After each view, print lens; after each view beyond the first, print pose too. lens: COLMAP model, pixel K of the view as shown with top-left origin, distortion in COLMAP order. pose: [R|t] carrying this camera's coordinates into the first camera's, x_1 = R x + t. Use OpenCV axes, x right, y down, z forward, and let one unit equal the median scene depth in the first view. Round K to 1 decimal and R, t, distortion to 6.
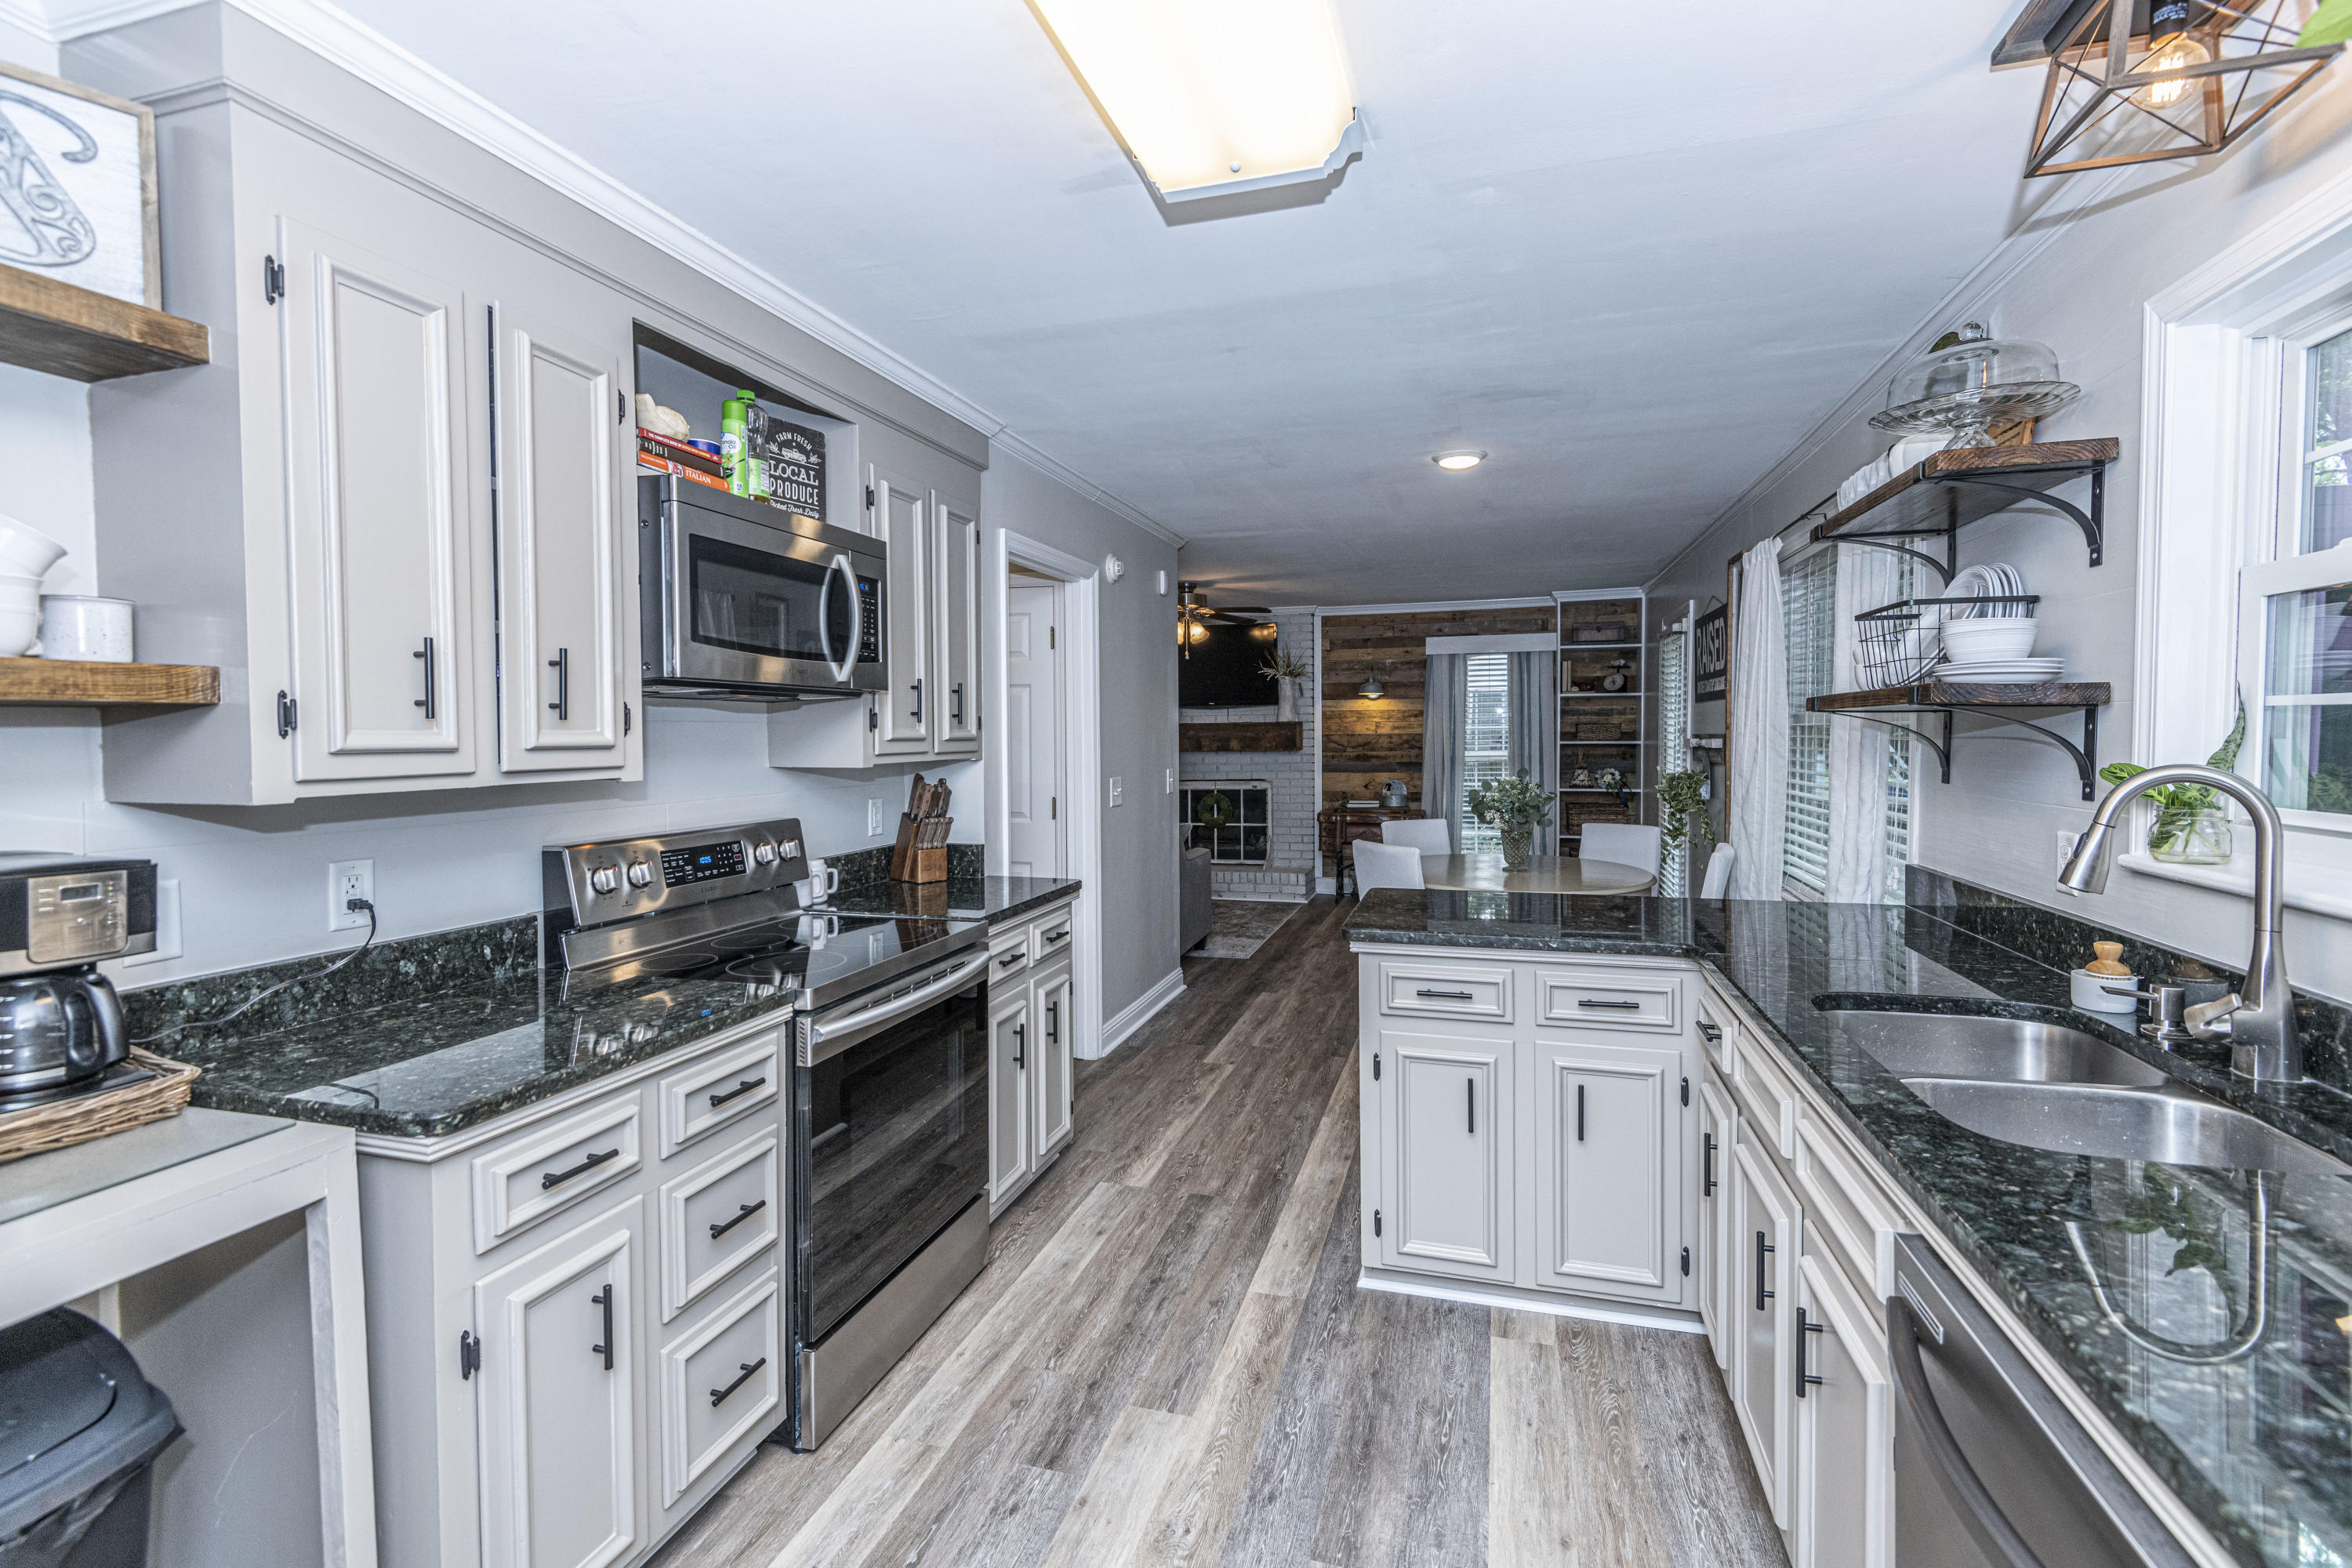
lens RADIAL K [[1059.9, 0, 1182.7], [0, 1059.9, 762.9], [0, 0, 1]] dist [0.033678, -0.019386]
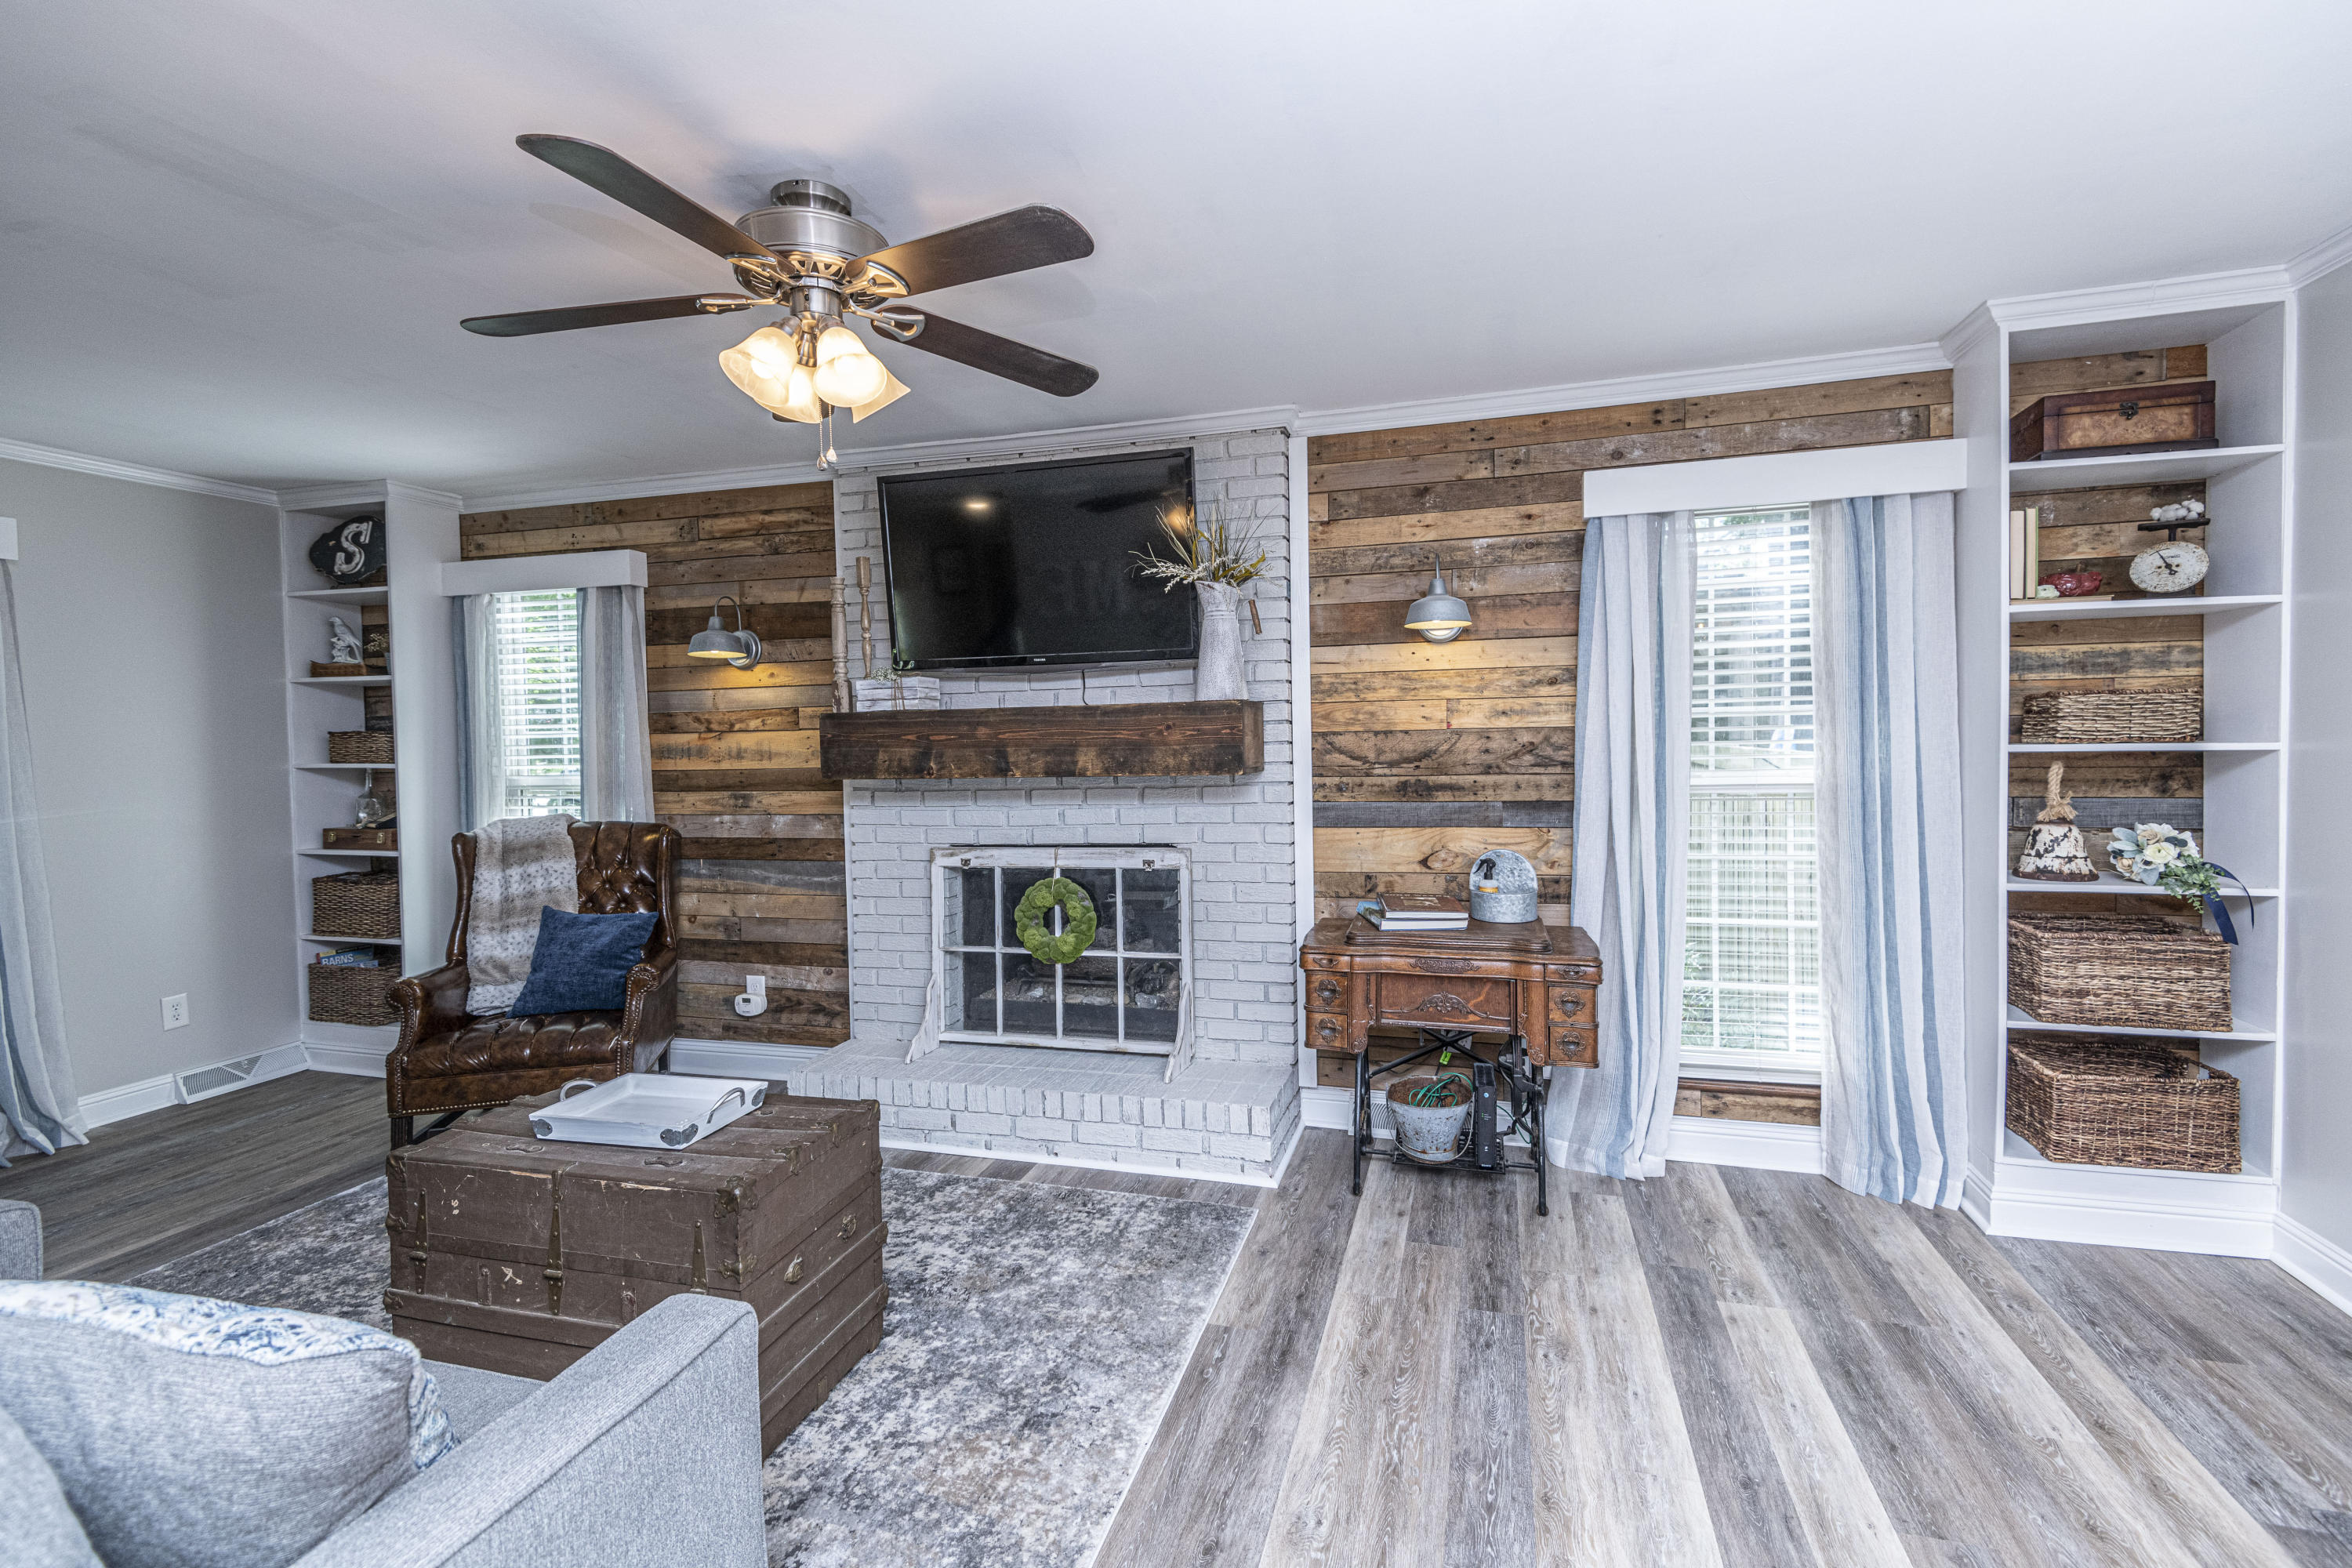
lens RADIAL K [[1059.9, 0, 1182.7], [0, 1059.9, 762.9], [0, 0, 1]] dist [0.033678, -0.019386]
pose [[0.999883, -0.013809, -0.006533, 0.086141], [0.013852, 0.999882, 0.006696, -0.018937], [0.006440, -0.006786, 0.999956, 0.607501]]
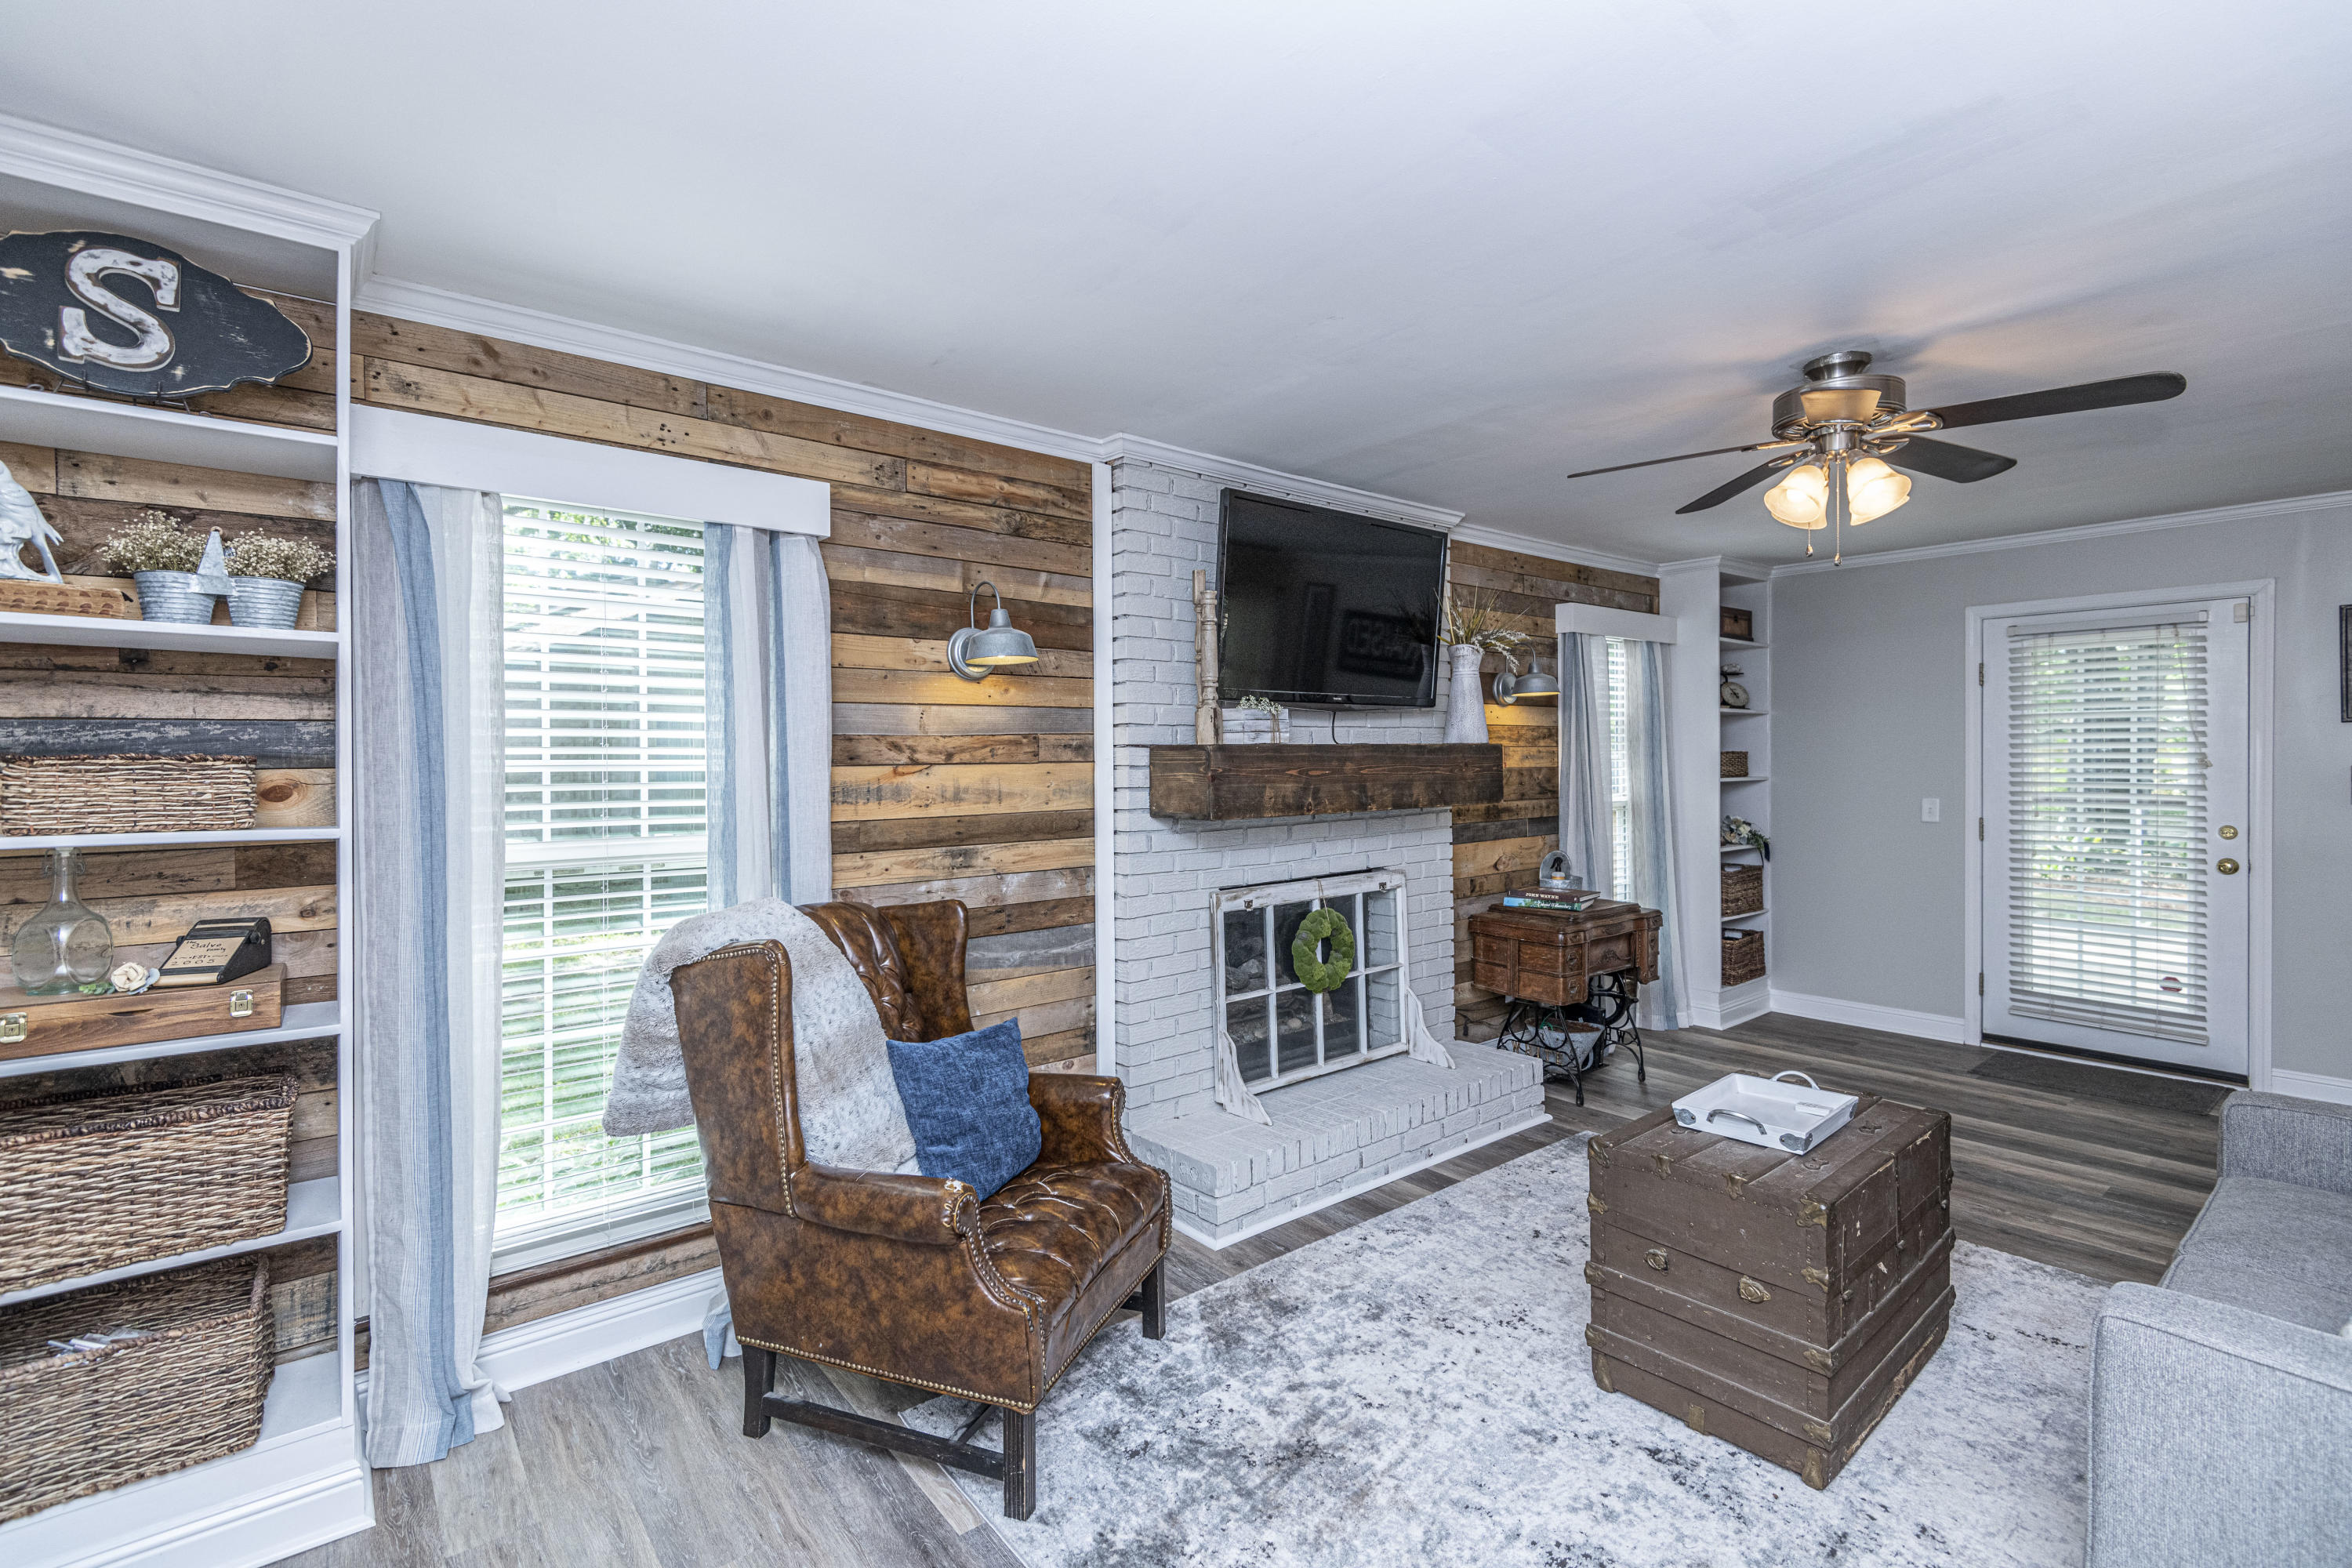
lens RADIAL K [[1059.9, 0, 1182.7], [0, 1059.9, 762.9], [0, 0, 1]] dist [0.033678, -0.019386]
pose [[0.567890, -0.000773, 0.823104, -0.364916], [0.024329, 0.999578, -0.015846, -0.025734], [-0.822745, 0.029024, 0.567669, 0.827996]]
